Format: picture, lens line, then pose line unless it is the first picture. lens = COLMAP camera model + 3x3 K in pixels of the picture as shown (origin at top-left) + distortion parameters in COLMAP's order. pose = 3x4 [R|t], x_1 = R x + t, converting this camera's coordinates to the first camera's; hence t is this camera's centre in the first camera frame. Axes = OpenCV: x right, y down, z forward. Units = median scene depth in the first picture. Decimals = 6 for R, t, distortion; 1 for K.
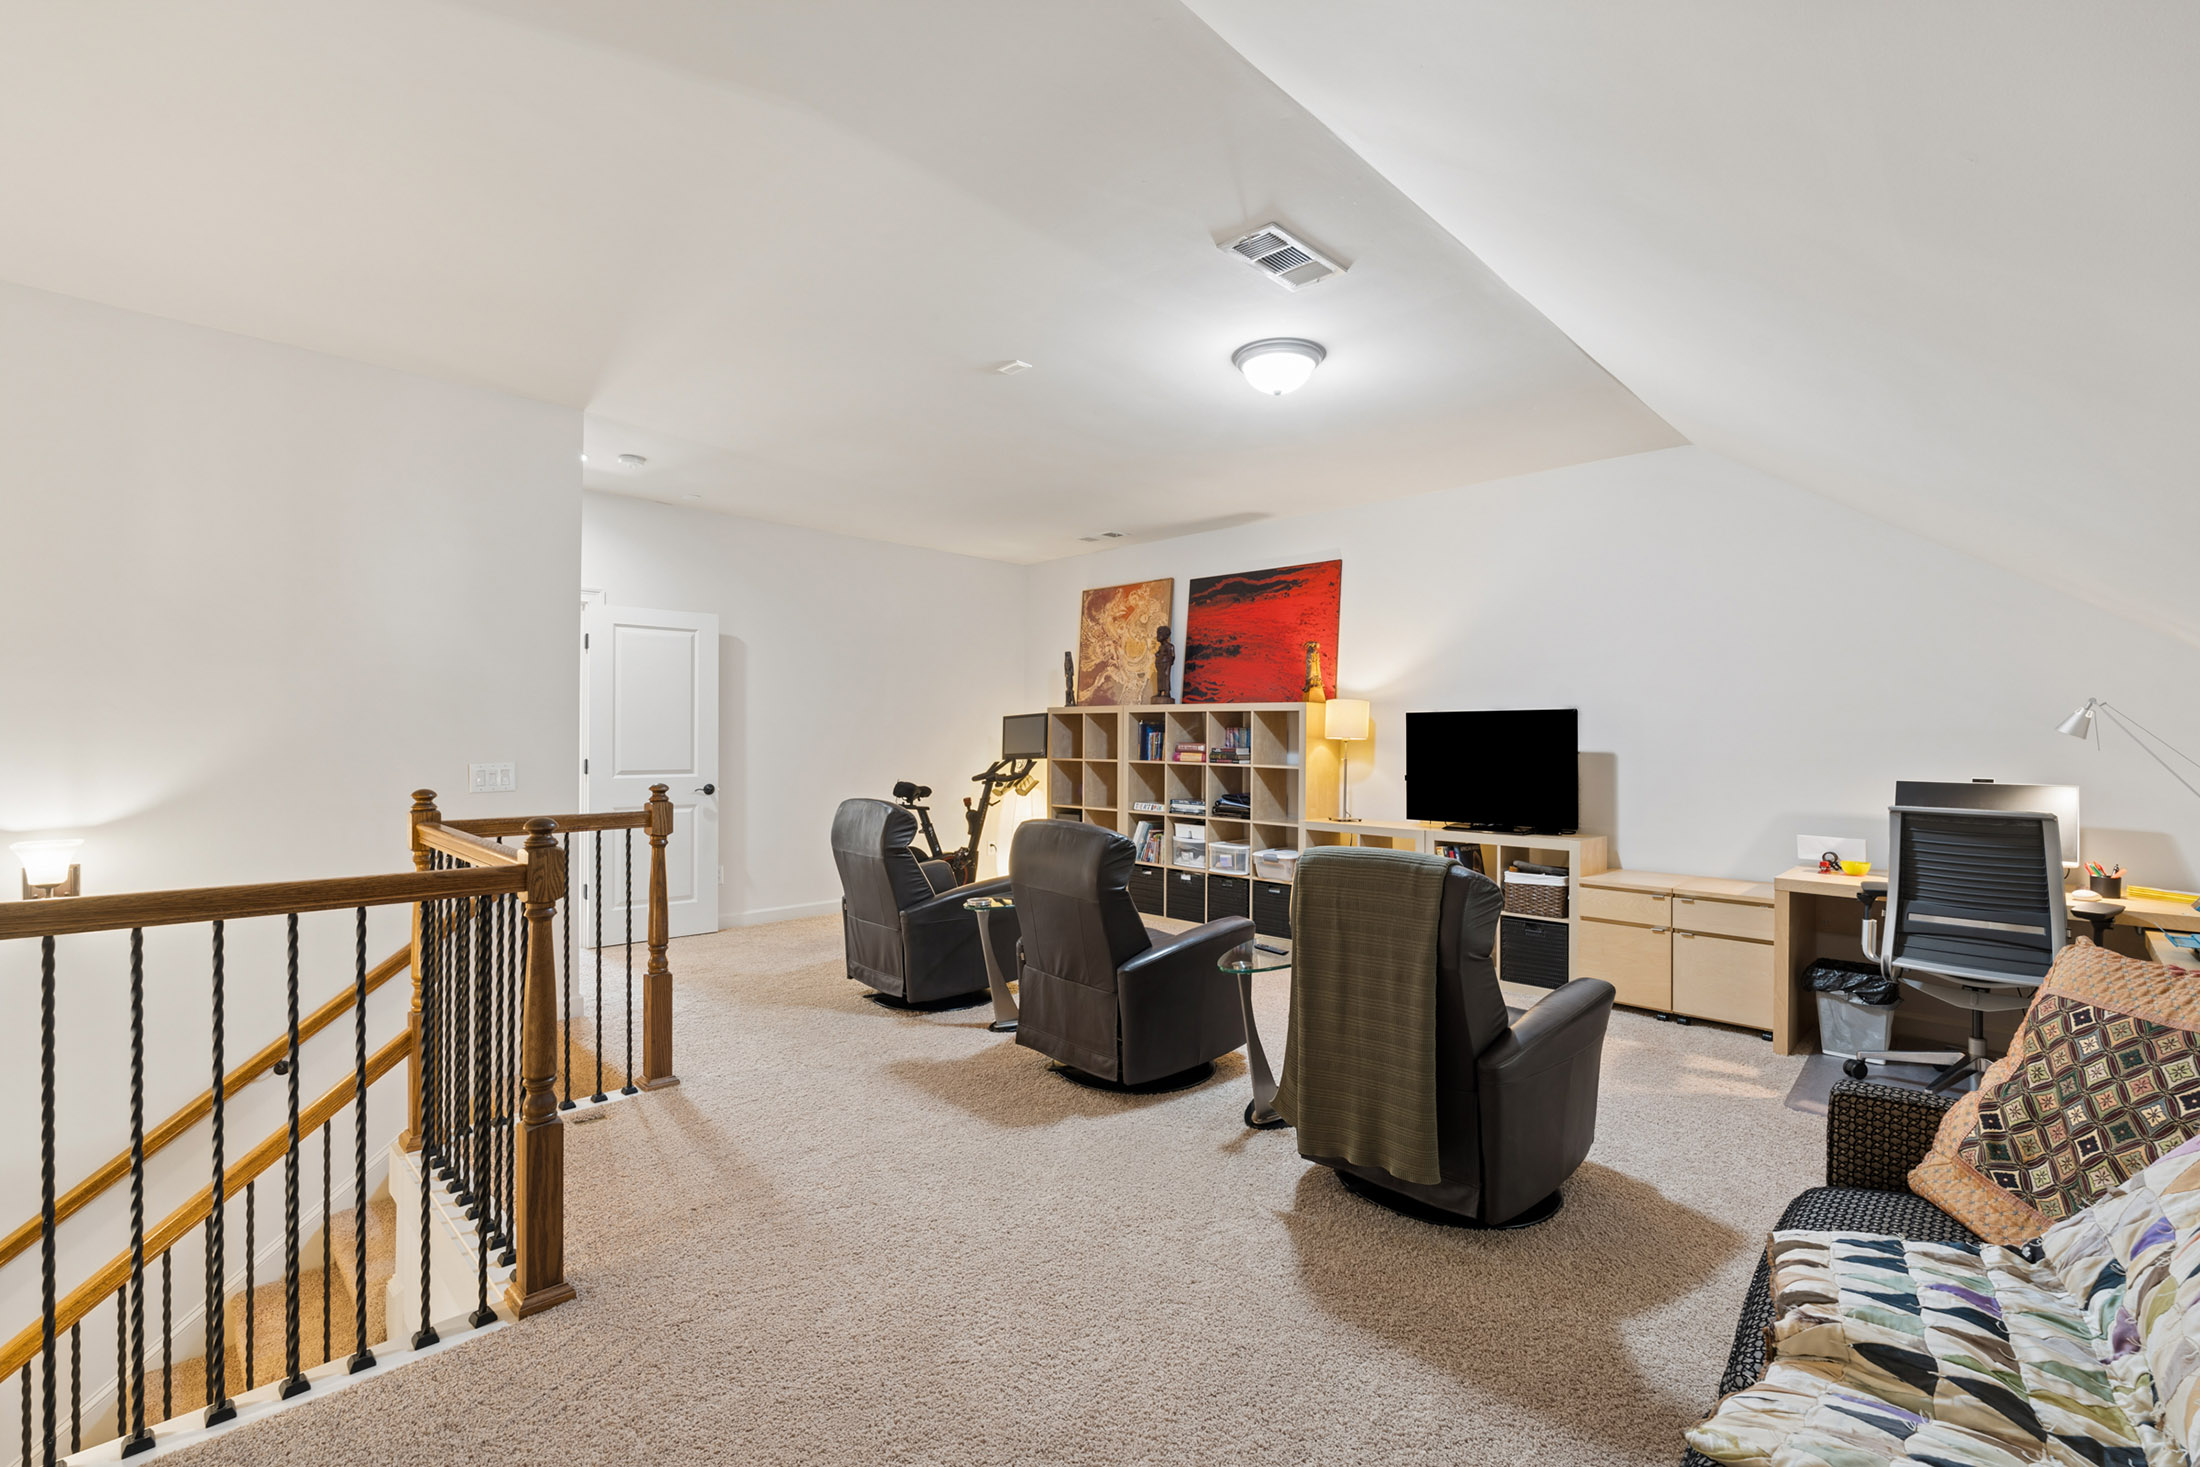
lens RADIAL K [[955.9, 0, 1104.8], [0, 955.9, 734.8], [0, 0, 1]] dist [-0.009135, 0.000667]
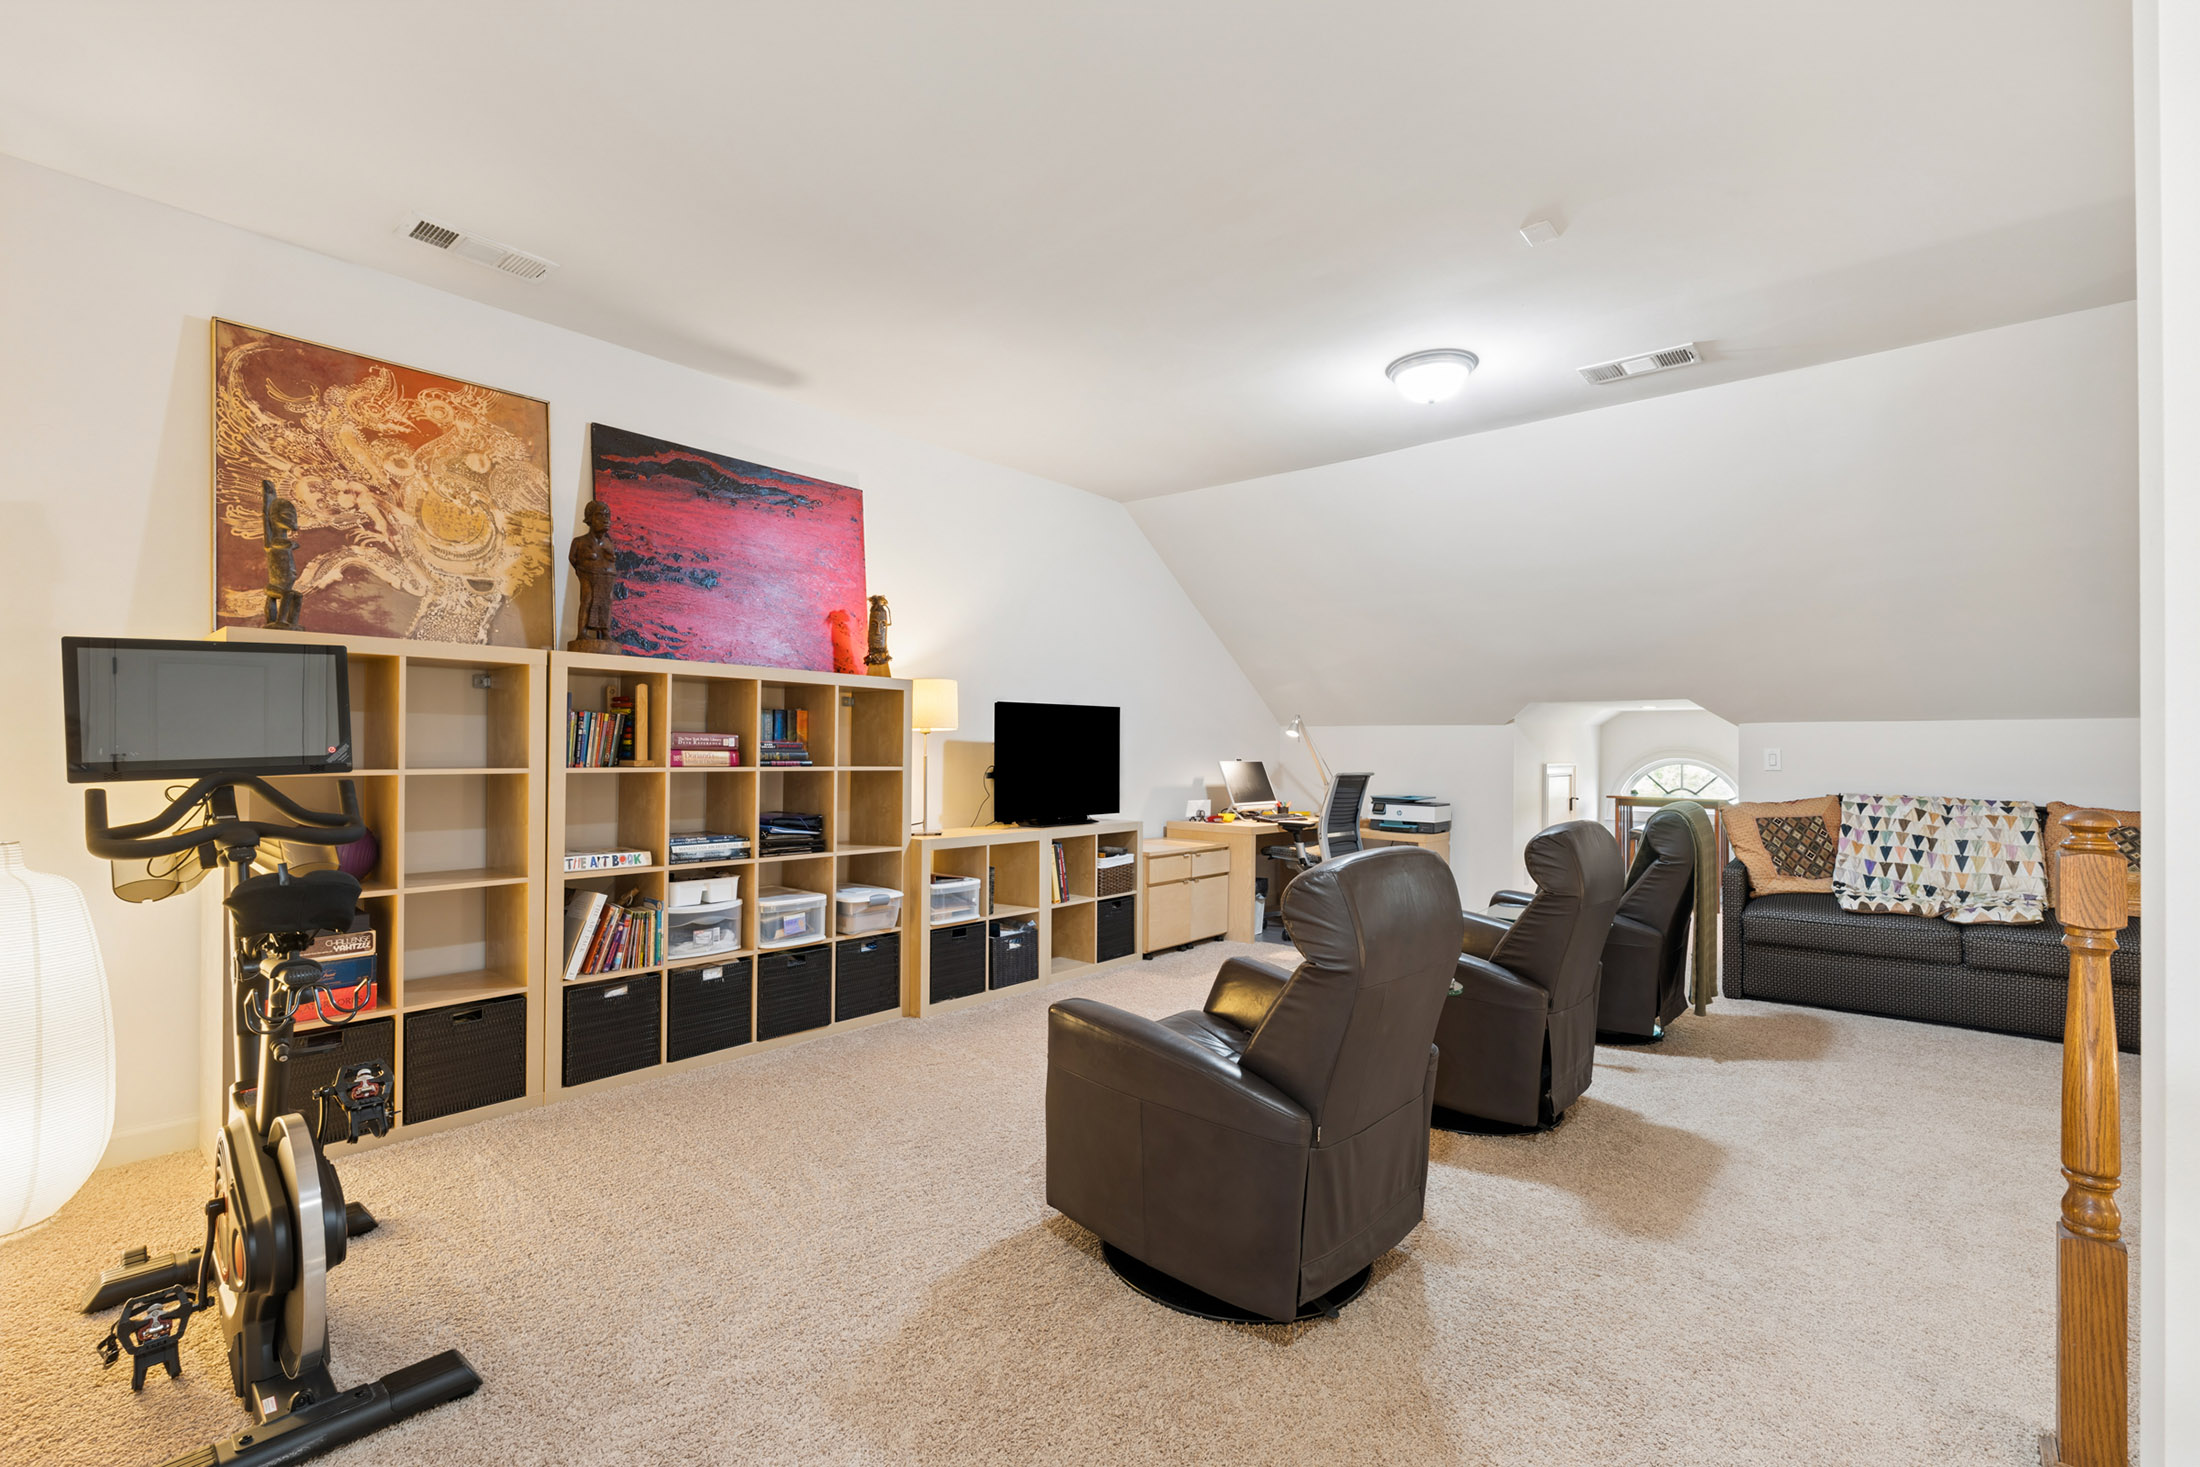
lens RADIAL K [[955.9, 0, 1103.8], [0, 955.9, 742.3], [0, 0, 1]] dist [-0.009135, 0.000667]
pose [[-0.050522, 0.000176, 0.998723, -0.474910], [-0.009488, 0.999955, -0.000656, 0.011995], [-0.998678, -0.009509, -0.050519, 0.789031]]
